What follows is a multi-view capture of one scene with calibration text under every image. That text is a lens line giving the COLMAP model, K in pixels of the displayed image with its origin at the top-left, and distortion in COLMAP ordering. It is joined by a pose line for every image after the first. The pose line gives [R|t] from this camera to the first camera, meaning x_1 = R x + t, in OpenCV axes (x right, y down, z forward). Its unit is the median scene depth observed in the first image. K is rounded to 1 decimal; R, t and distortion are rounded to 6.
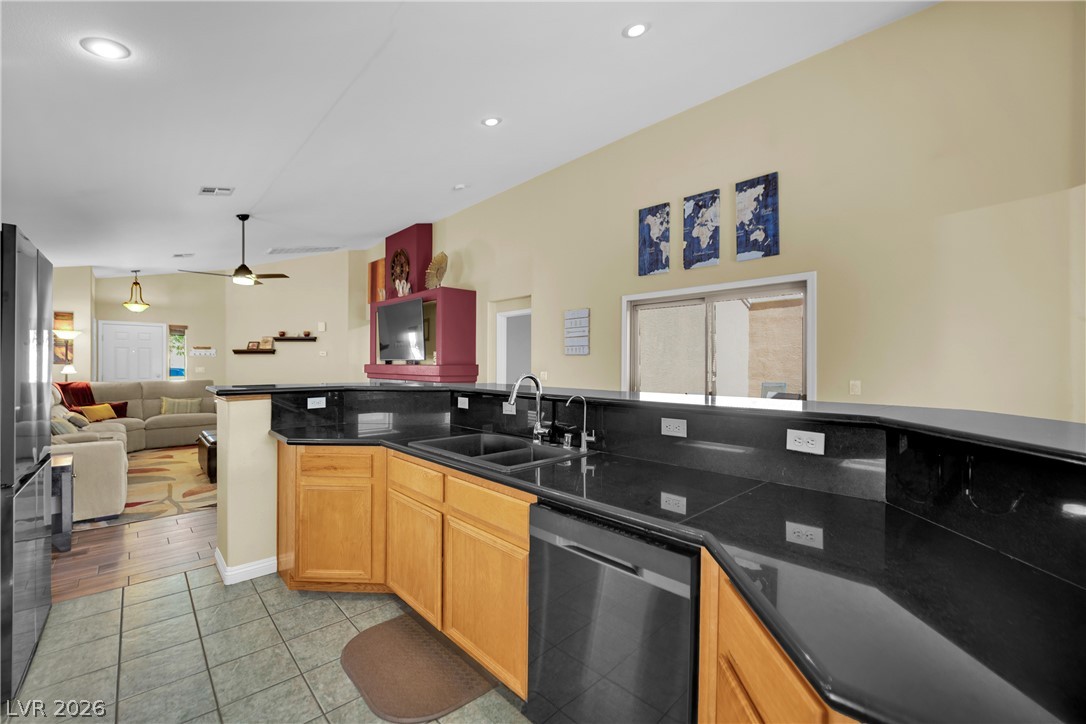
lens RADIAL K [[463.0, 0, 543.0], [0, 463.0, 362.0], [0, 0, 1]] dist [-0.029536, -0.000820]
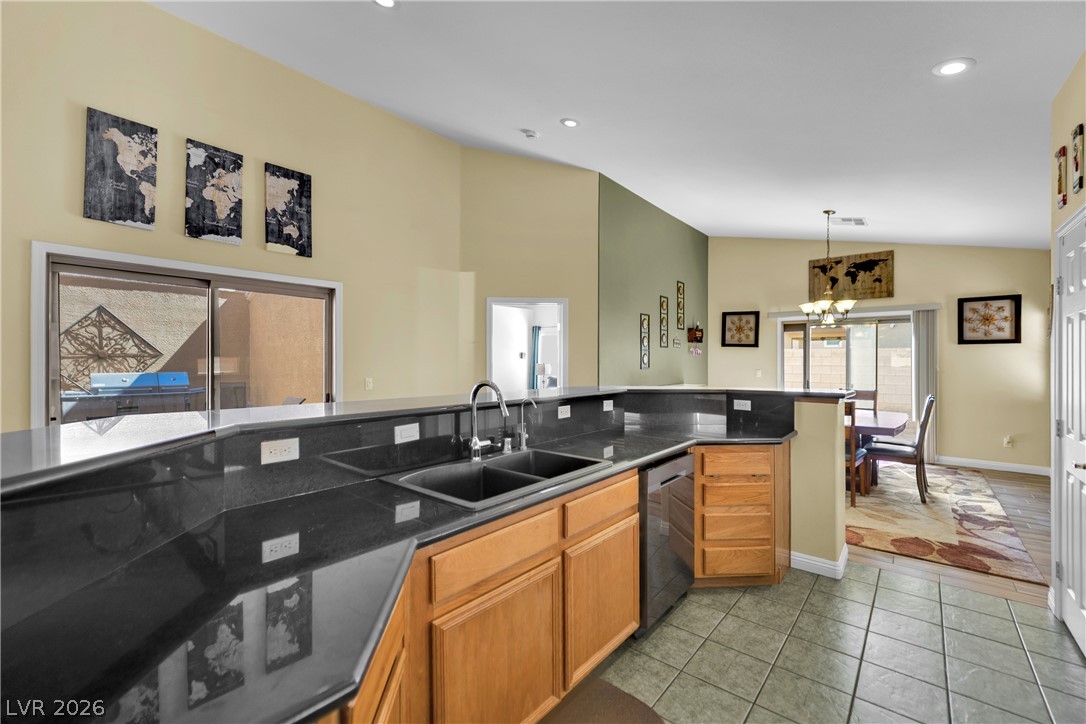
lens RADIAL K [[457.1, 0, 544.7], [0, 457.1, 357.8], [0, 0, 1]] dist [-0.018613, -0.000486]
pose [[-0.137056, 0.004213, 0.990554, -0.304122], [-0.007733, 0.999956, -0.005323, -0.005367], [-0.990533, -0.008390, -0.137017, 0.339464]]
